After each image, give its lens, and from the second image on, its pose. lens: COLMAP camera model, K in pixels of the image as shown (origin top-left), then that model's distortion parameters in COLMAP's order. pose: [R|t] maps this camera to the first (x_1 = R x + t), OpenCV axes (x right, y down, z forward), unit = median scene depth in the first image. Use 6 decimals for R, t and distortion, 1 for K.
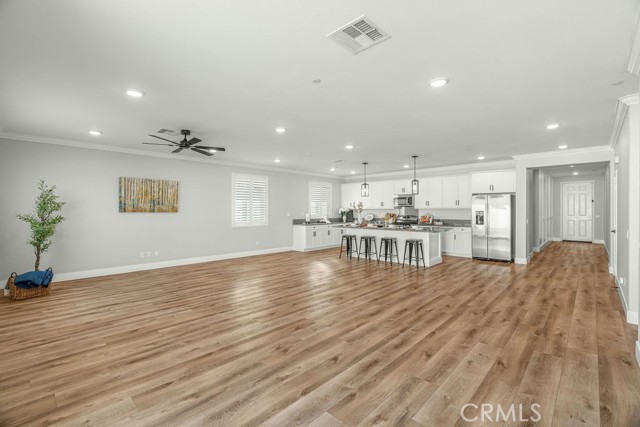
lens RADIAL K [[289.1, 0, 317.9], [0, 289.1, 208.9], [0, 0, 1]] dist [-0.004367, -0.000244]
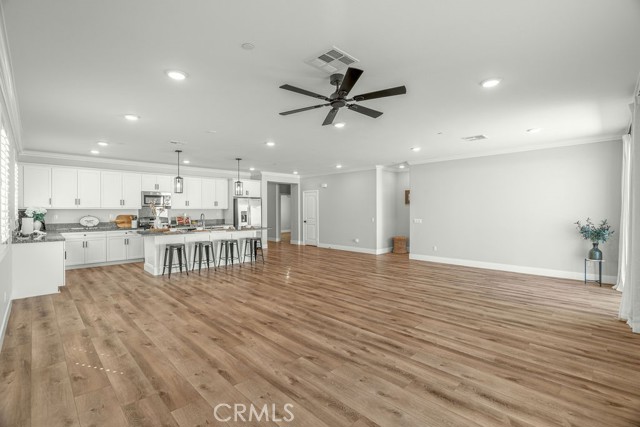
lens RADIAL K [[289.1, 0, 318.3], [0, 289.1, 208.8], [0, 0, 1]] dist [-0.004367, -0.000244]
pose [[0.025988, 0.005132, 0.999649, -1.244449], [-0.001378, 0.999986, -0.005098, 0.005664], [-0.999661, -0.001245, 0.025995, 1.210181]]
